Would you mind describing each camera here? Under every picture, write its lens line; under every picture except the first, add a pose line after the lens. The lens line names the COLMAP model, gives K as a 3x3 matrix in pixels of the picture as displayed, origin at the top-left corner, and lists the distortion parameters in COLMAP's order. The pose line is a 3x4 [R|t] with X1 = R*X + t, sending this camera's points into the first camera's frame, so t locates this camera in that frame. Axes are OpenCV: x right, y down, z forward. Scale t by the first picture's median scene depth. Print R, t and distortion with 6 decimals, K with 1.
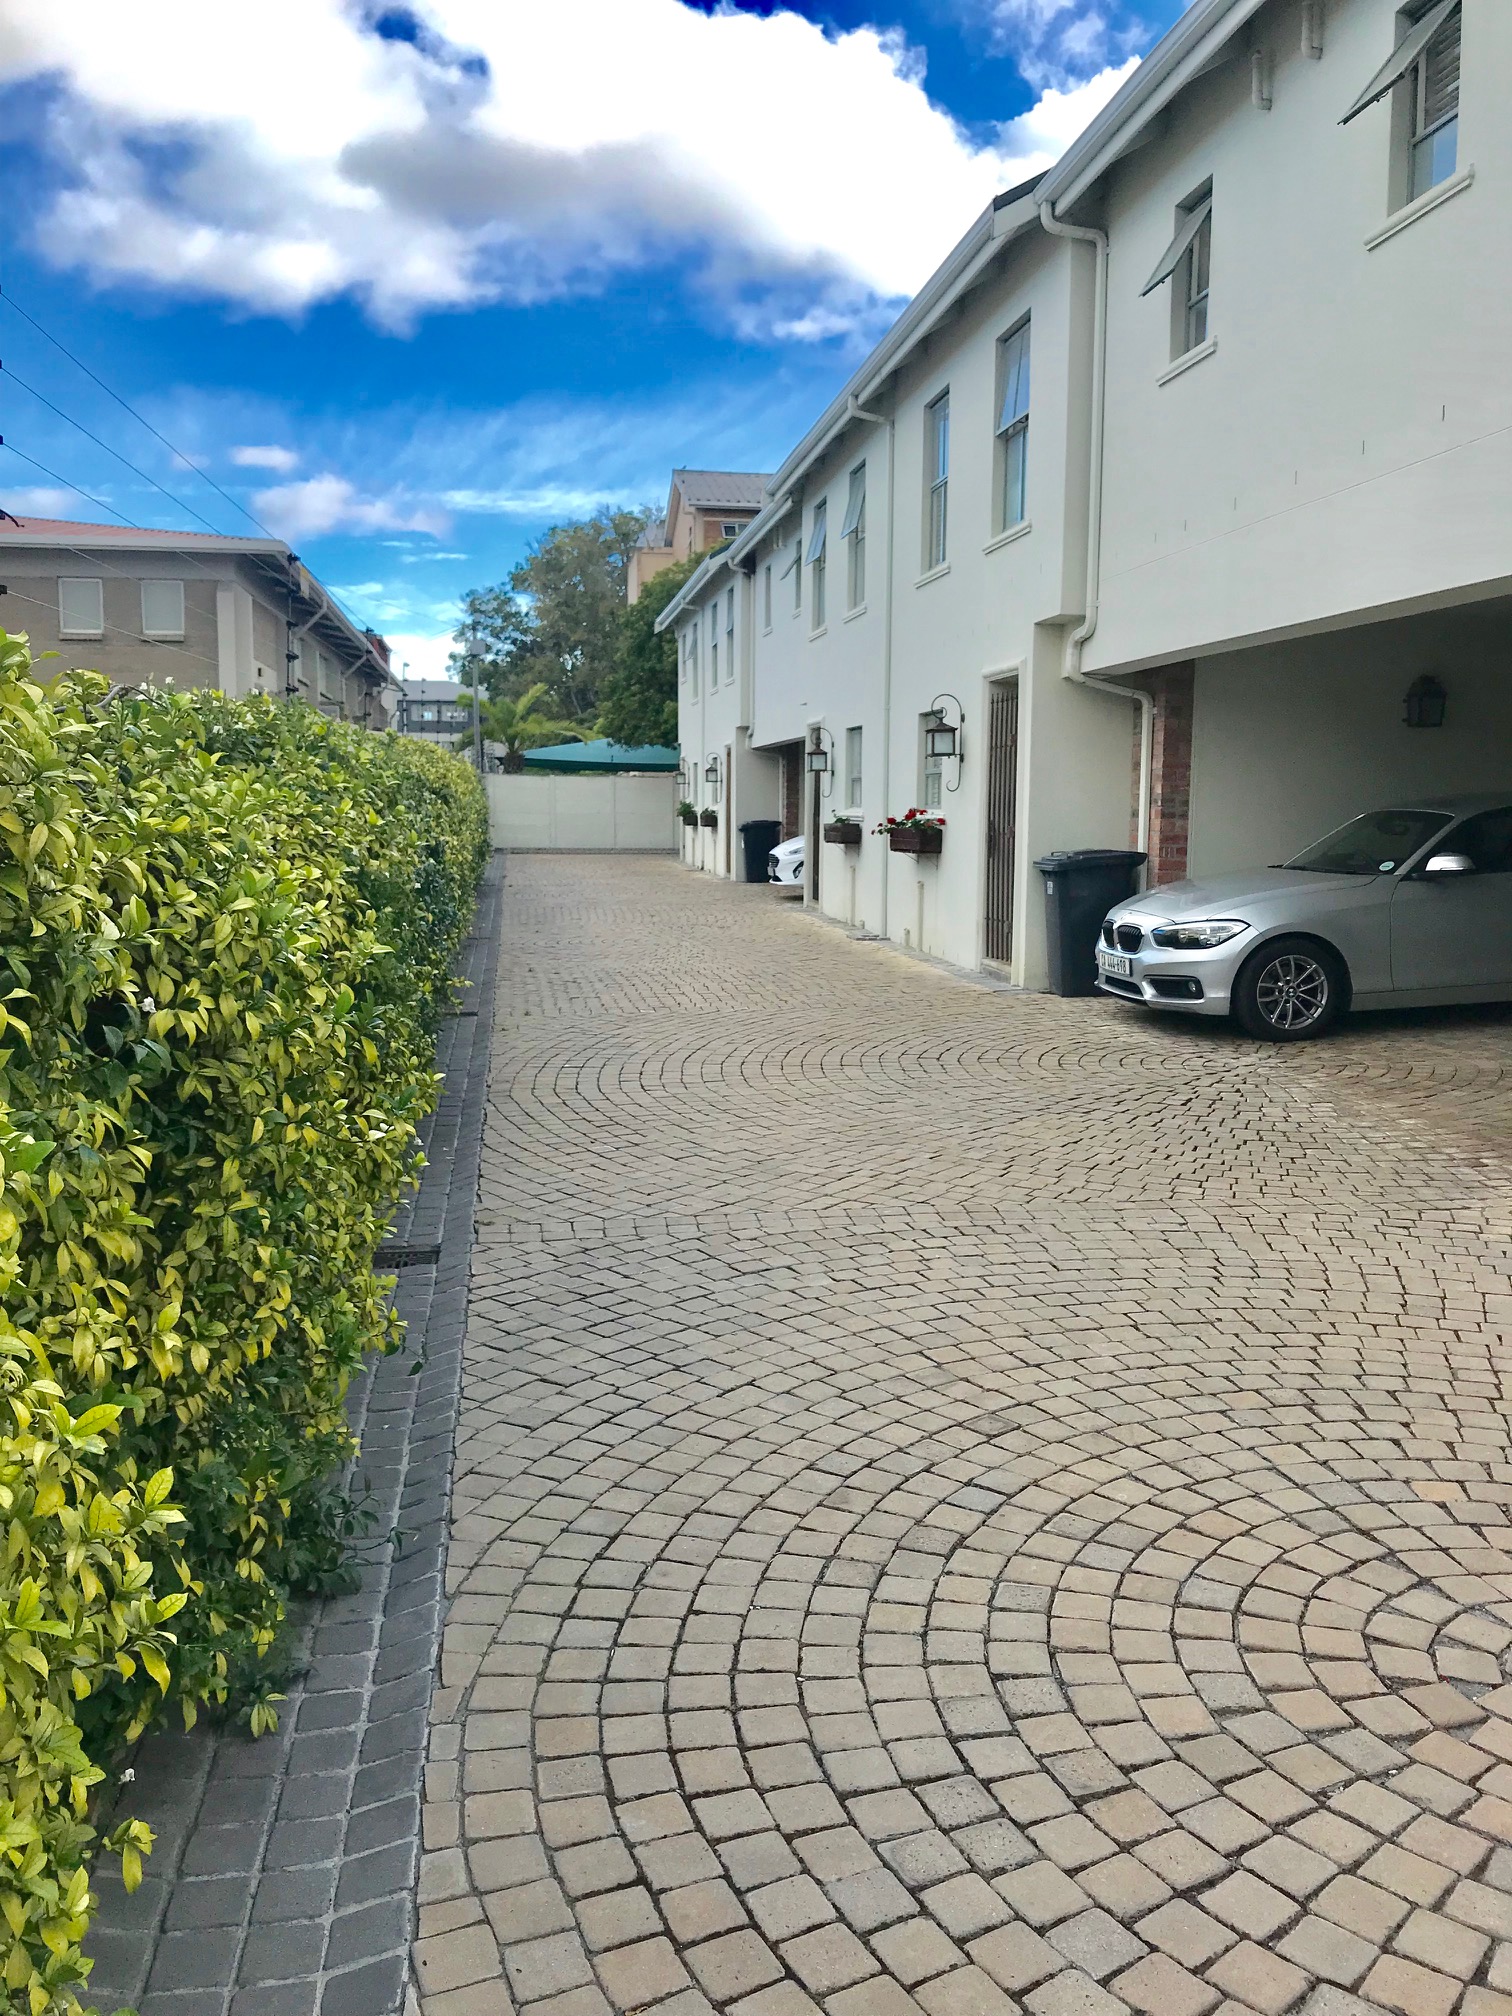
lens RADIAL K [[1662.2, 0, 757.0], [0, 1662.2, 1007.8], [0, 0, 1]] dist [-0.004060, 0.012049]
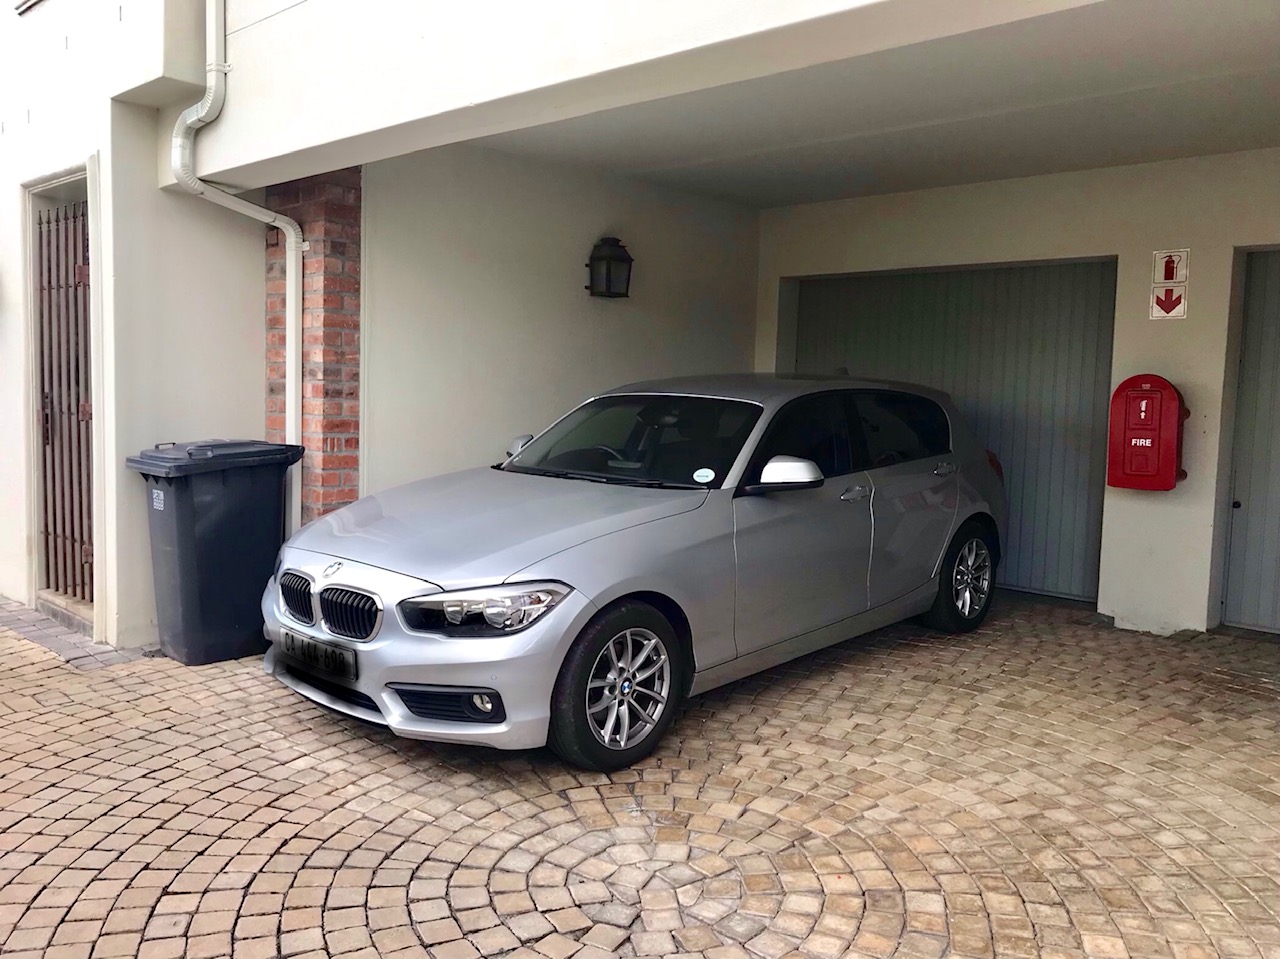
lens RADIAL K [[1055.3, 0, 641.6], [0, 1055.3, 475.6], [0, 0, 1]] dist [-0.004060, 0.012049]
pose [[0.785446, -0.031349, 0.618136, 0.070147], [0.048672, 0.998752, -0.011195, -0.069007], [-0.617013, 0.038879, 0.785992, 0.564118]]
